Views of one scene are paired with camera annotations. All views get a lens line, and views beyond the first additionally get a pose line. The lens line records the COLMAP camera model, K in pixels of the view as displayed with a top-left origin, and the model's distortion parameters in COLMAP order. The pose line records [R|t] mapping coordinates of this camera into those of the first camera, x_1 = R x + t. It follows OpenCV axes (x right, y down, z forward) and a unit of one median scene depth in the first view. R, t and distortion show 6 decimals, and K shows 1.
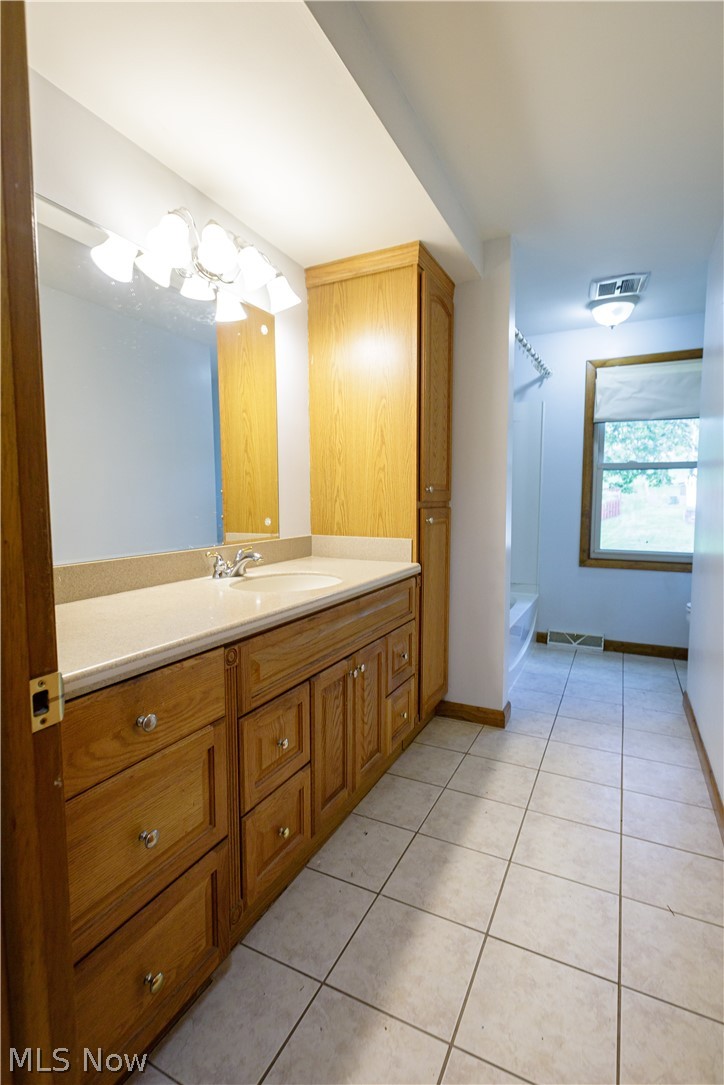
lens RADIAL K [[505.2, 0, 362.0], [0, 505.2, 542.5], [0, 0, 1]] dist [0.006118, -0.000031]
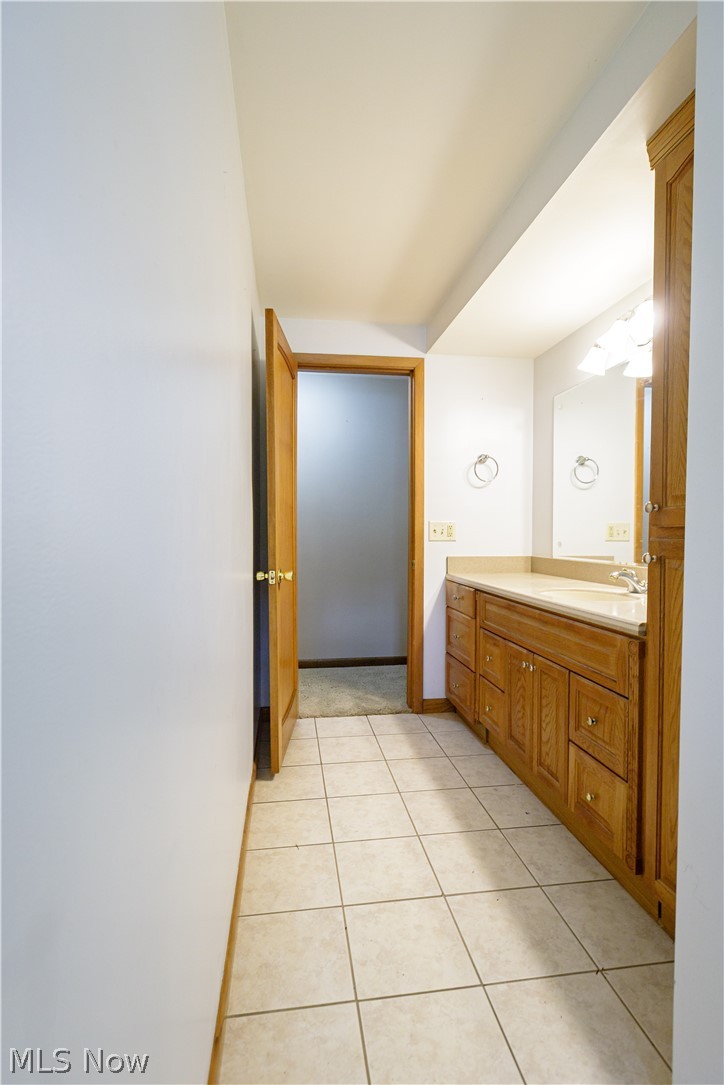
lens RADIAL K [[505.2, 0, 362.0], [0, 505.2, 542.5], [0, 0, 1]] dist [0.006118, -0.000031]
pose [[-0.808975, 0.013504, -0.587688, 0.991724], [-0.051866, 0.994198, 0.094240, -0.126835], [0.585550, 0.106719, -0.803581, 1.660641]]
